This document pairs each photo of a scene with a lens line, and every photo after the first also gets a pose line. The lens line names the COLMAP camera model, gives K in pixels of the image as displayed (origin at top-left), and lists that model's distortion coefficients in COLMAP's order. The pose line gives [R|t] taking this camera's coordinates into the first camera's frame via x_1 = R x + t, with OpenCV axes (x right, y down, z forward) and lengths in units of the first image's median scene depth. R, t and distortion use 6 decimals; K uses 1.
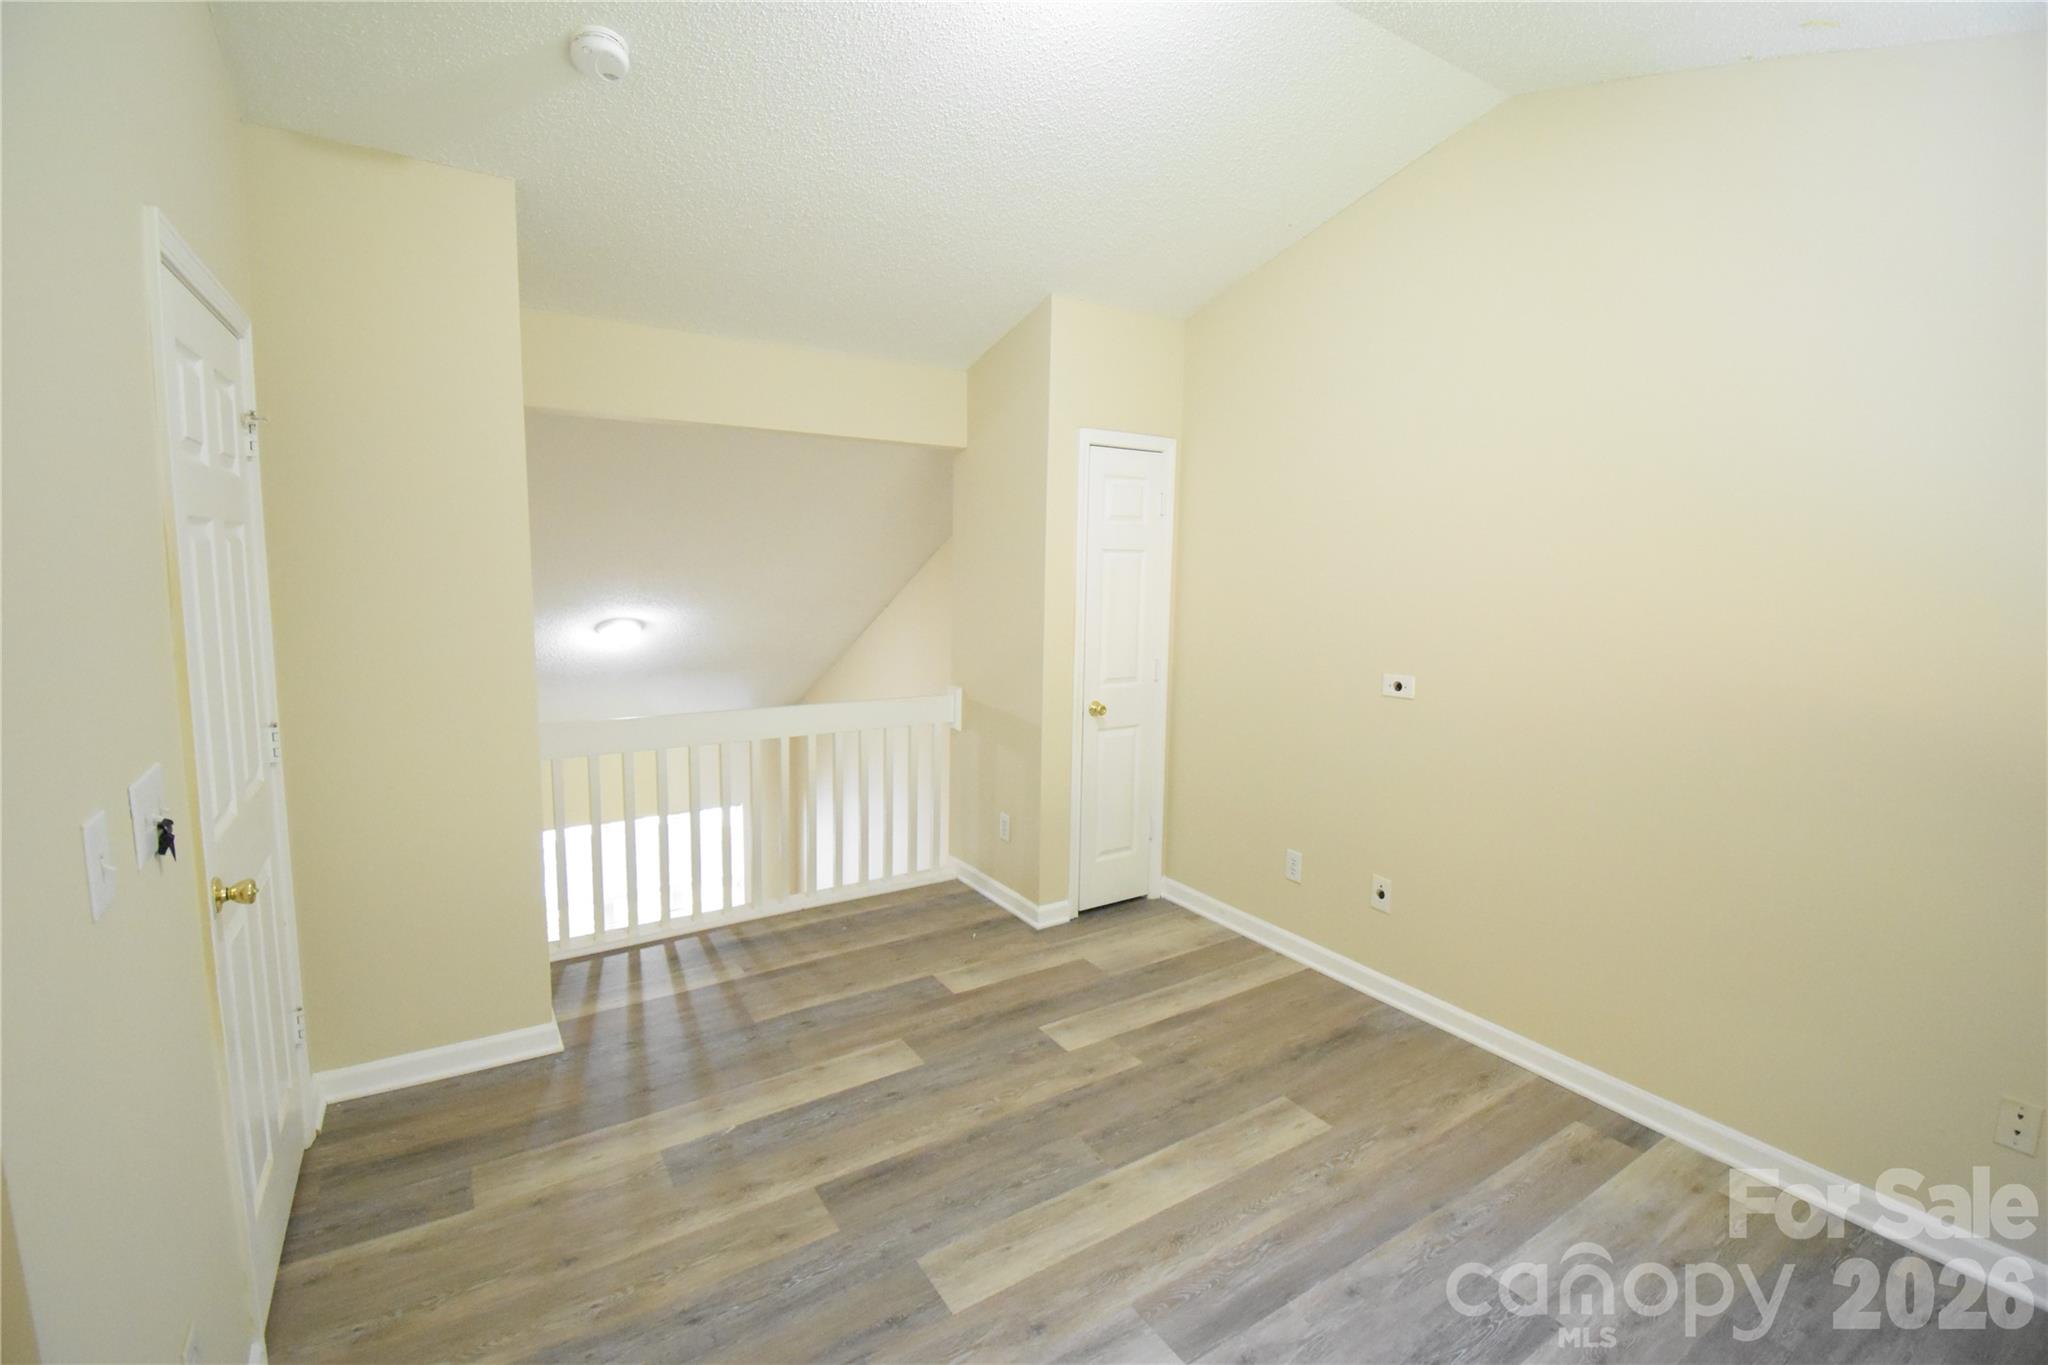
lens RADIAL K [[903.2, 0, 1025.4], [0, 903.2, 676.5], [0, 0, 1]] dist [0.022734, -0.027464]
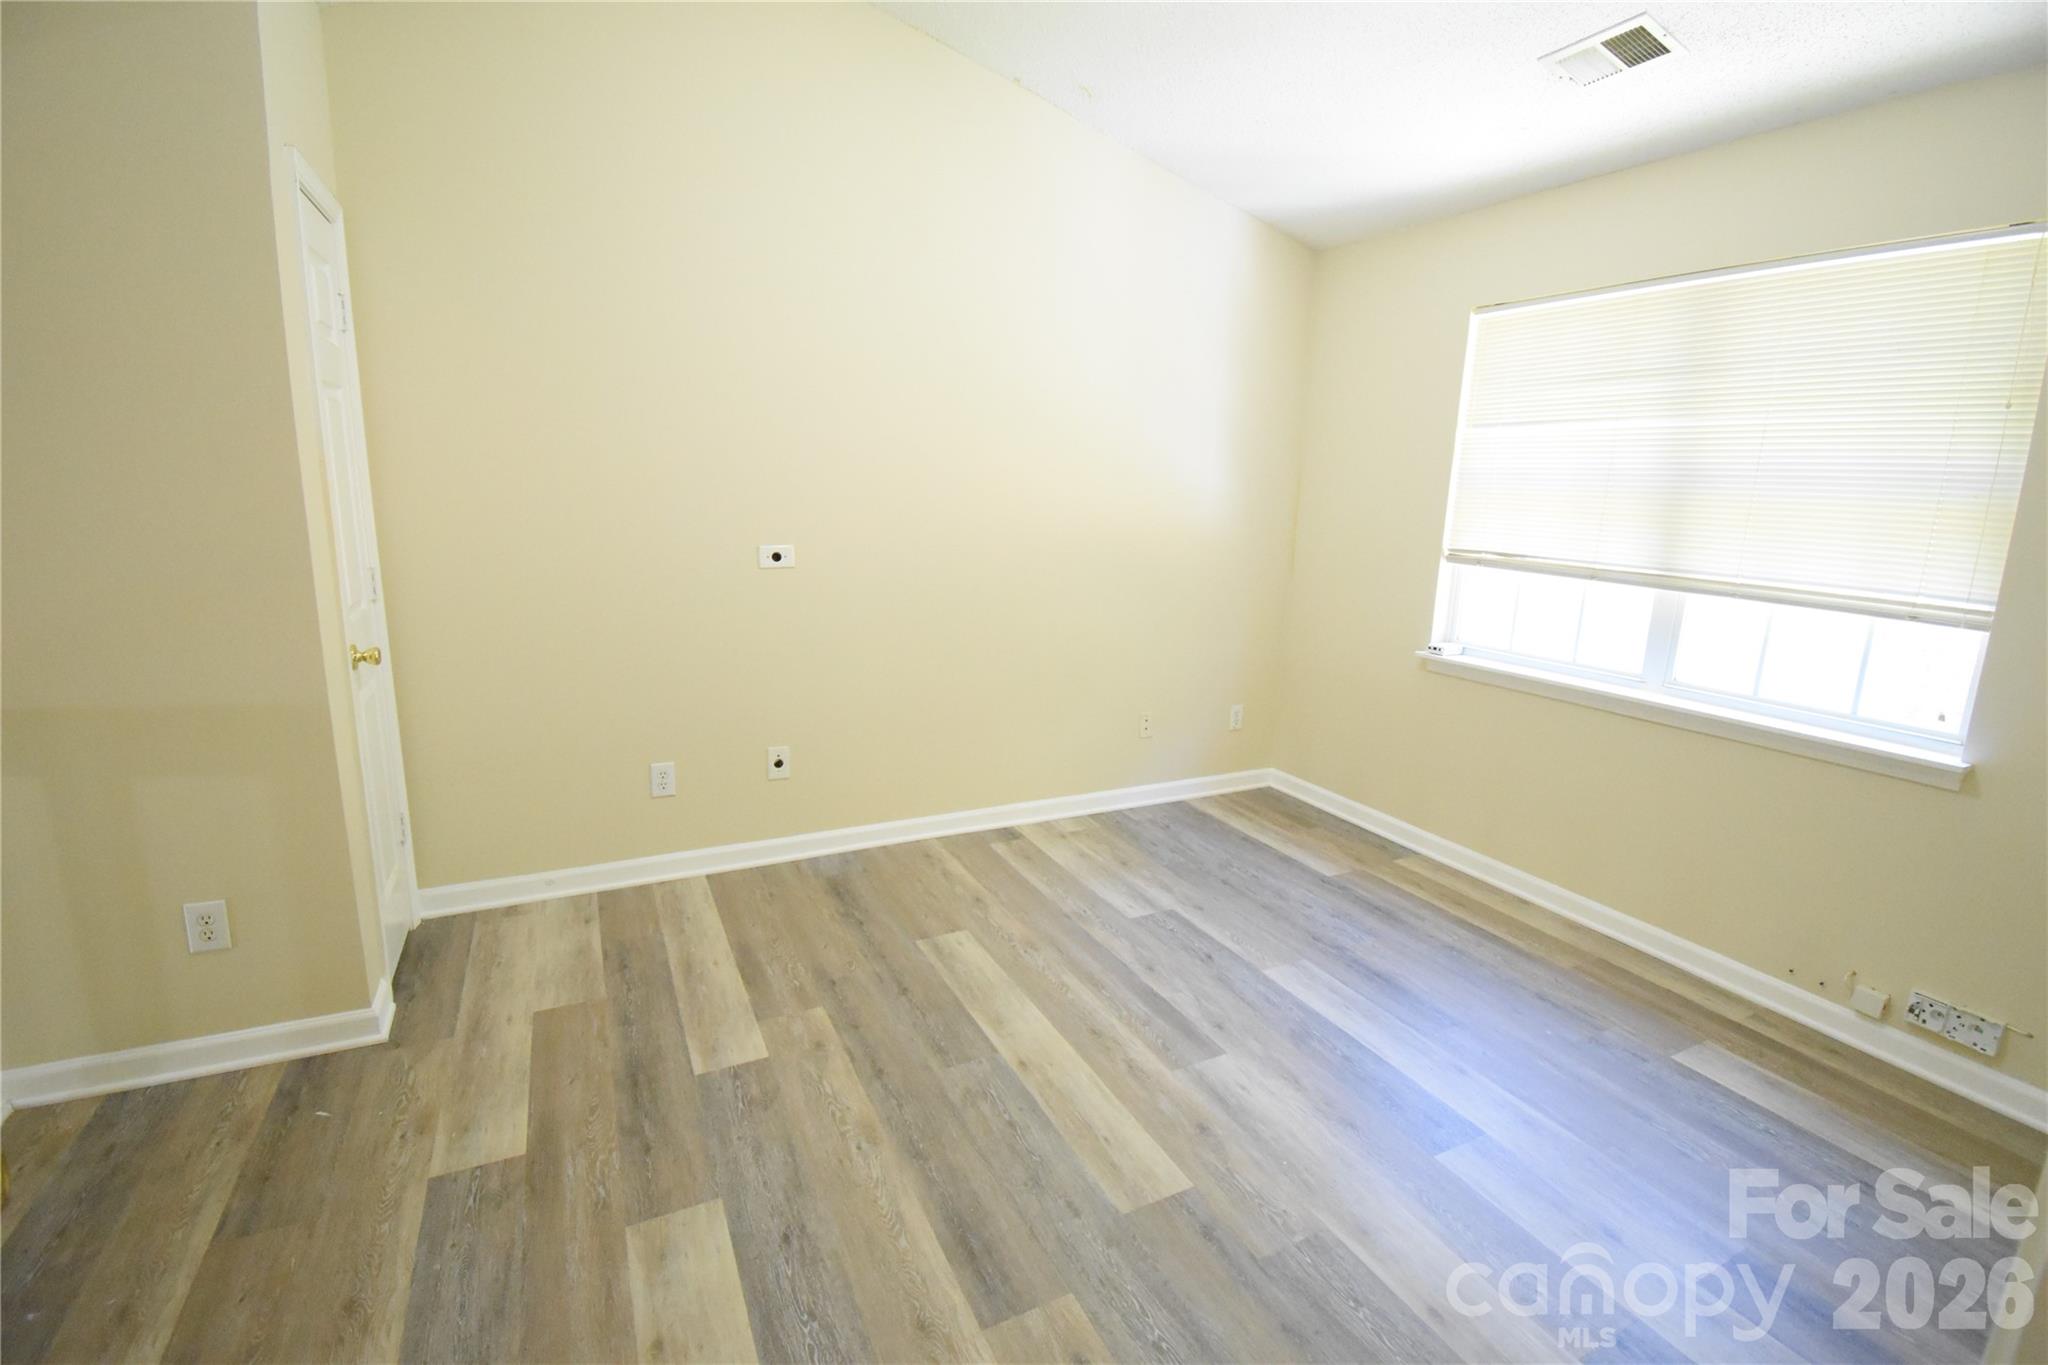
lens RADIAL K [[903.2, 0, 1025.4], [0, 903.2, 676.5], [0, 0, 1]] dist [0.022734, -0.027464]
pose [[0.104085, -0.213627, 0.971355, -0.627230], [0.098064, 0.974105, 0.203723, -0.041253], [-0.989722, 0.074051, 0.122338, 0.675670]]
